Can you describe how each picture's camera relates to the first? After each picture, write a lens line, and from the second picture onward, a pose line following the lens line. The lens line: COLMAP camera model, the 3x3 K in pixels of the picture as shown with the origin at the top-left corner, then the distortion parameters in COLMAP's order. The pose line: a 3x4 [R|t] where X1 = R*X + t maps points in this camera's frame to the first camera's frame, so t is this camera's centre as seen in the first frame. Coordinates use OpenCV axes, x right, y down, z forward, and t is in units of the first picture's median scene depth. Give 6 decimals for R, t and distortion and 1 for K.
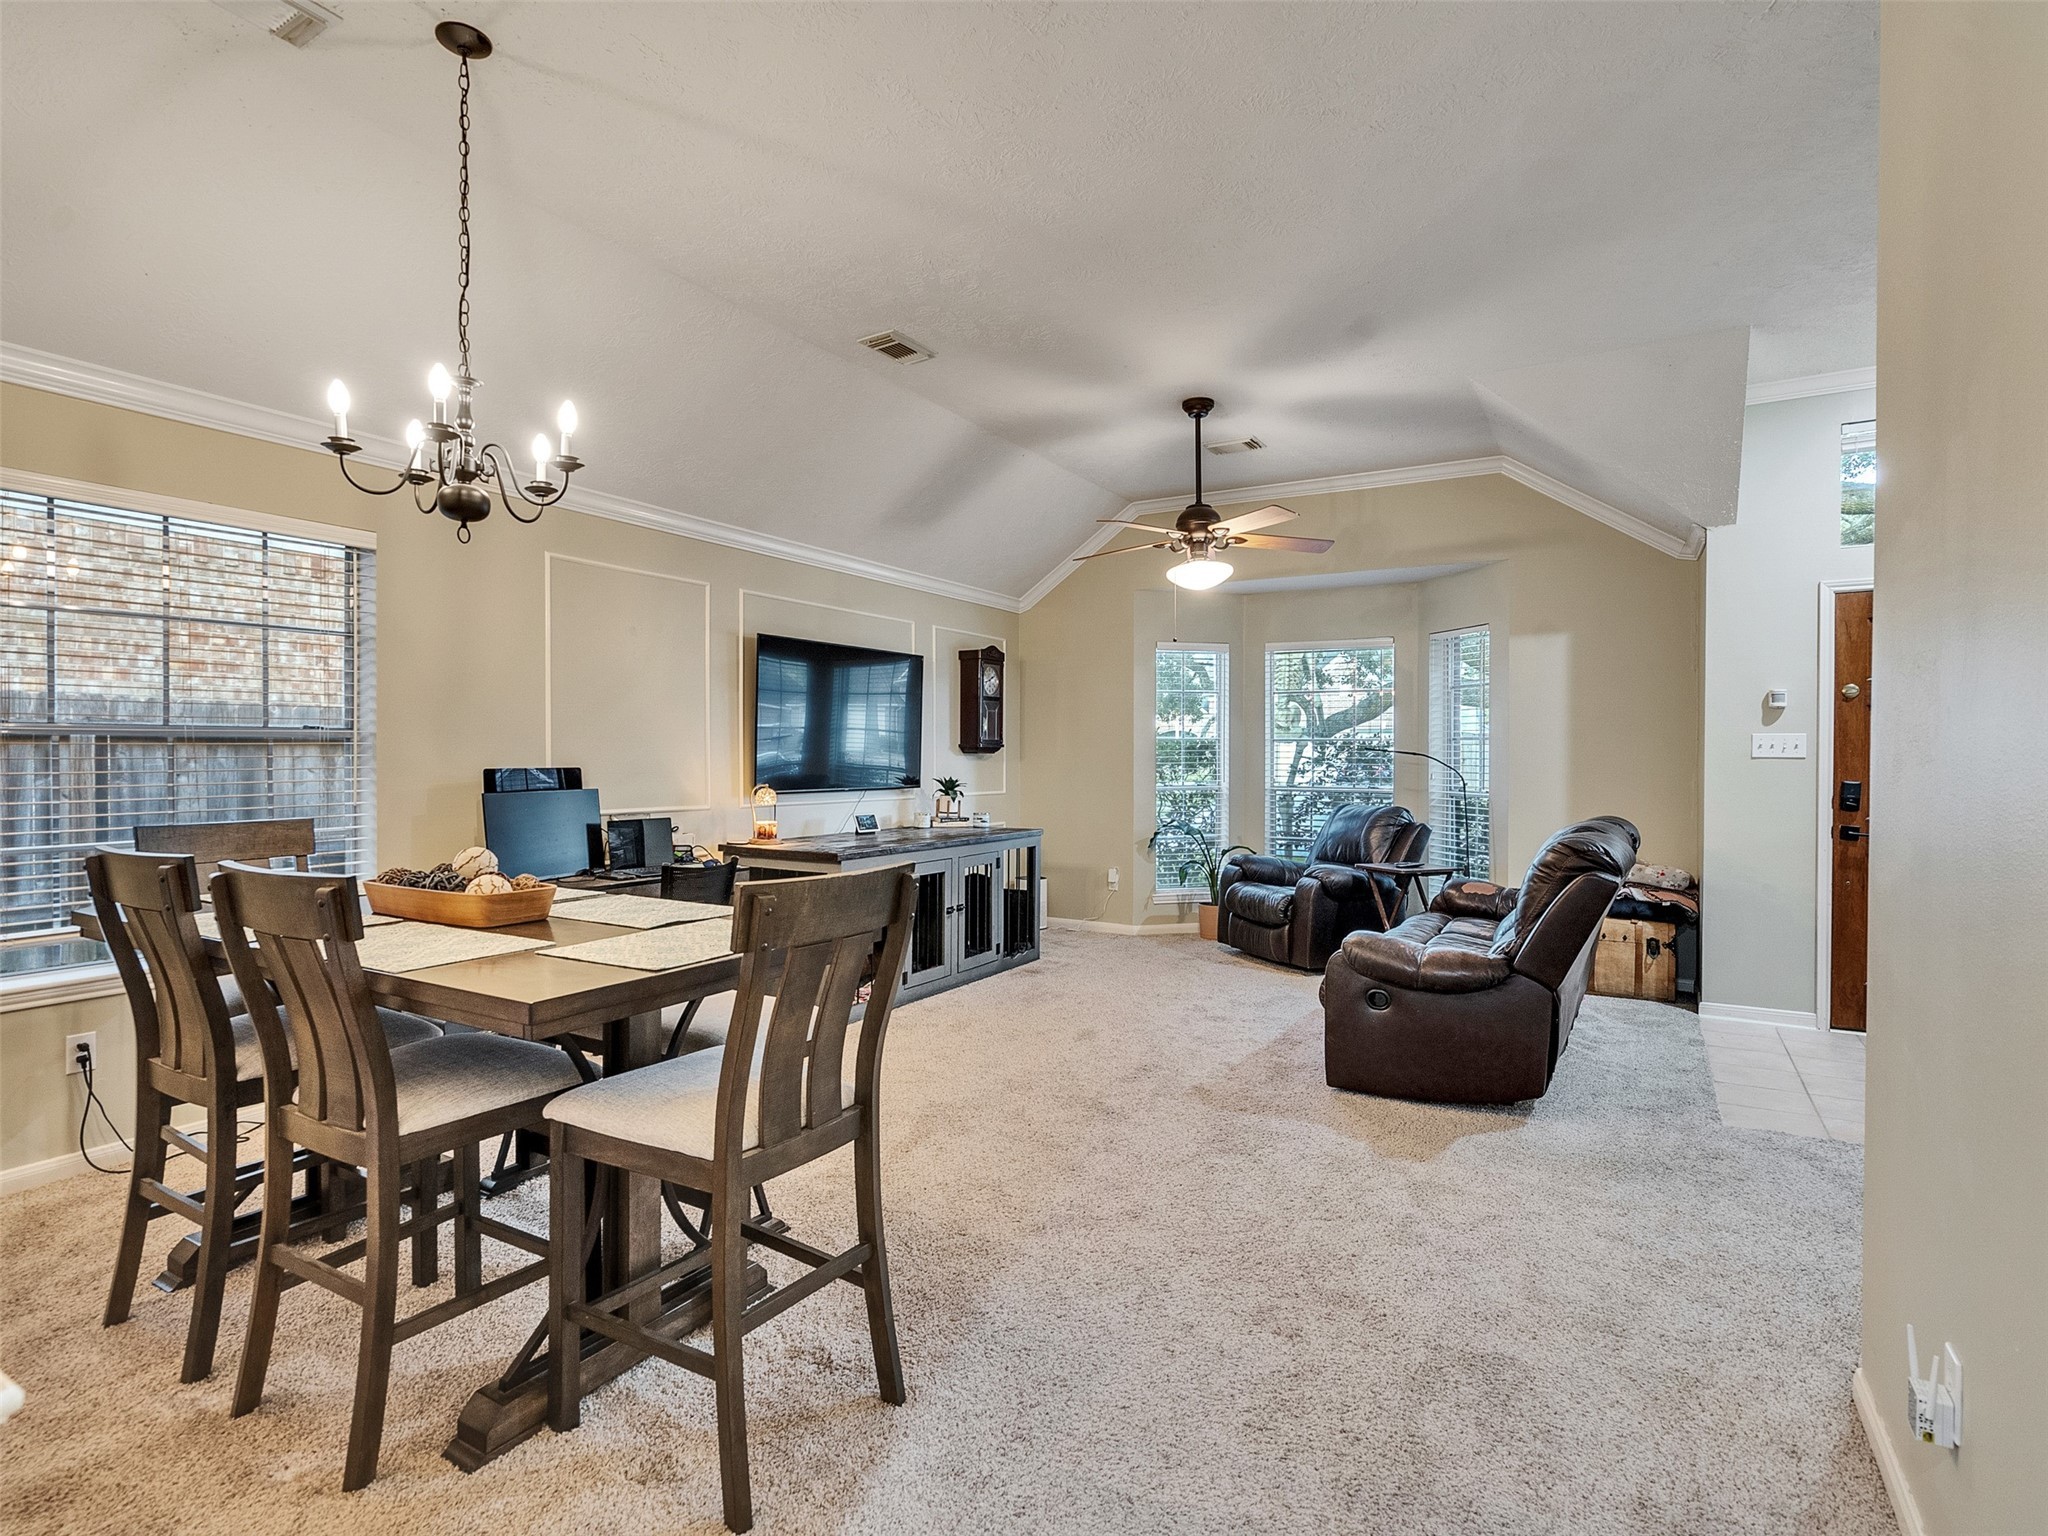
lens RADIAL K [[1045.4, 0, 1021.5], [0, 1045.4, 761.0], [0, 0, 1]] dist [-0.010179, 0.006336]
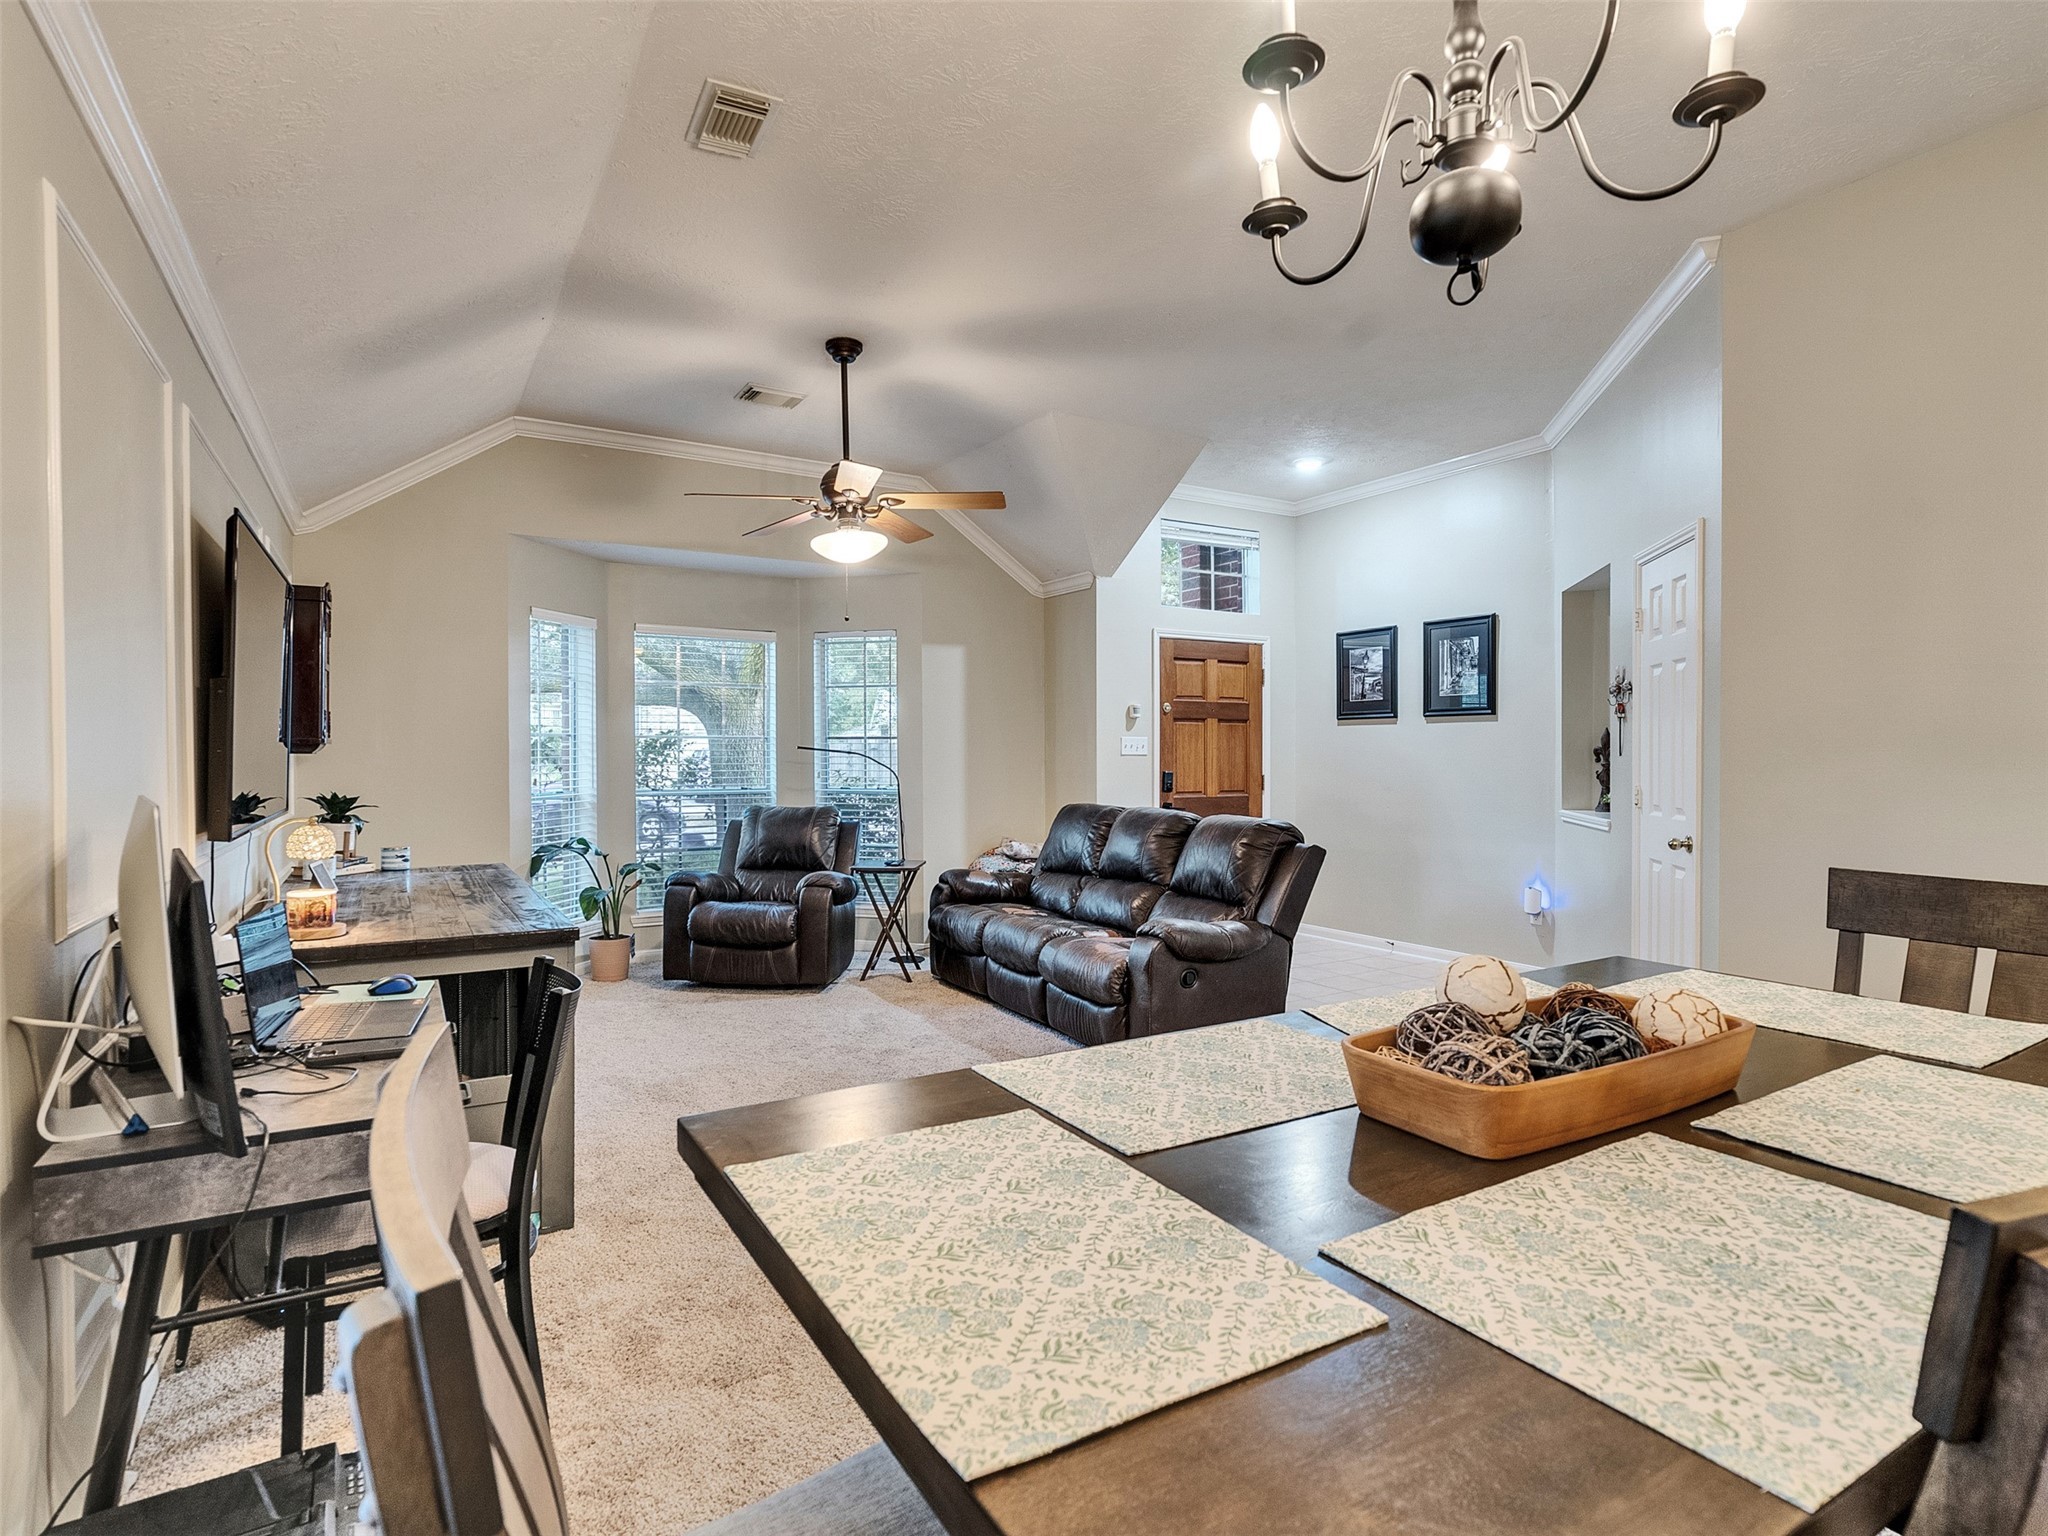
lens RADIAL K [[1045.4, 0, 1010.6], [0, 1045.4, 768.5], [0, 0, 1]] dist [-0.010179, 0.006336]
pose [[0.484144, -0.018634, 0.874790, -0.526283], [0.006104, 0.999821, 0.017919, -0.009373], [-0.874967, -0.003336, 0.484171, 0.465515]]
